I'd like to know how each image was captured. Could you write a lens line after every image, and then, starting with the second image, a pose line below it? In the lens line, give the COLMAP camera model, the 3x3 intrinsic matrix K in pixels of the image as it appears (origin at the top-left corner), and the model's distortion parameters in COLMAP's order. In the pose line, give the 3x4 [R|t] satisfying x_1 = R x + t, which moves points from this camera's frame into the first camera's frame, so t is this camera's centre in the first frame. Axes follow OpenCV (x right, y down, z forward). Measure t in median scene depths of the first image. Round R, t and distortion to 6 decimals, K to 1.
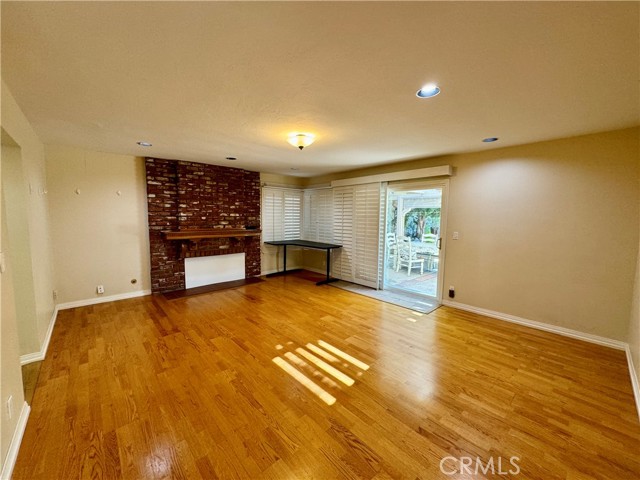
lens RADIAL K [[254.0, 0, 317.3], [0, 254.0, 239.1], [0, 0, 1]] dist [0.001197, 0.000036]
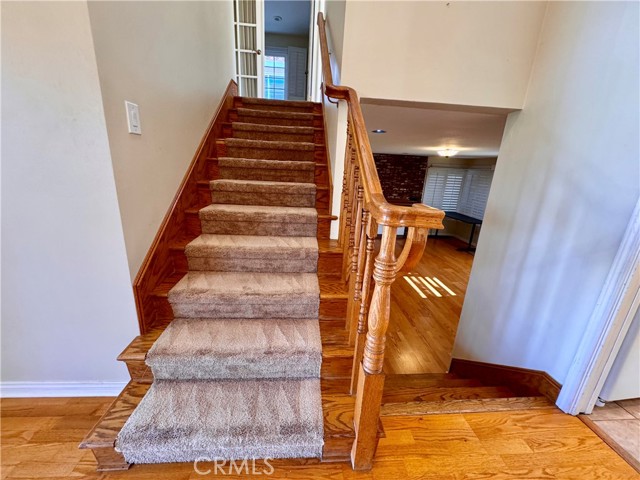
lens RADIAL K [[254.0, 0, 318.0], [0, 254.0, 238.6], [0, 0, 1]] dist [0.001197, 0.000036]
pose [[0.784017, 0.196339, -0.588871, 0.254666], [-0.095518, 0.975520, 0.198082, -0.084674], [0.613347, -0.099051, 0.783578, -0.573662]]
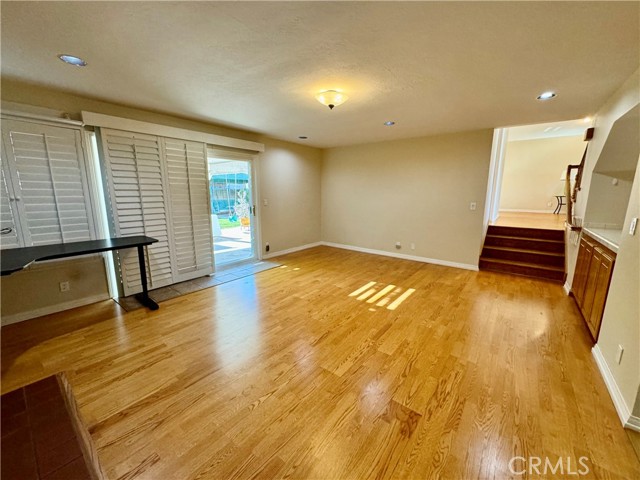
lens RADIAL K [[254.0, 0, 320.4], [0, 254.0, 240.4], [0, 0, 1]] dist [0.001197, 0.000036]
pose [[-0.166876, -0.194946, 0.966514, -0.762329], [0.085731, 0.973677, 0.211193, -0.074049], [-0.982244, 0.118104, -0.145770, 0.933354]]
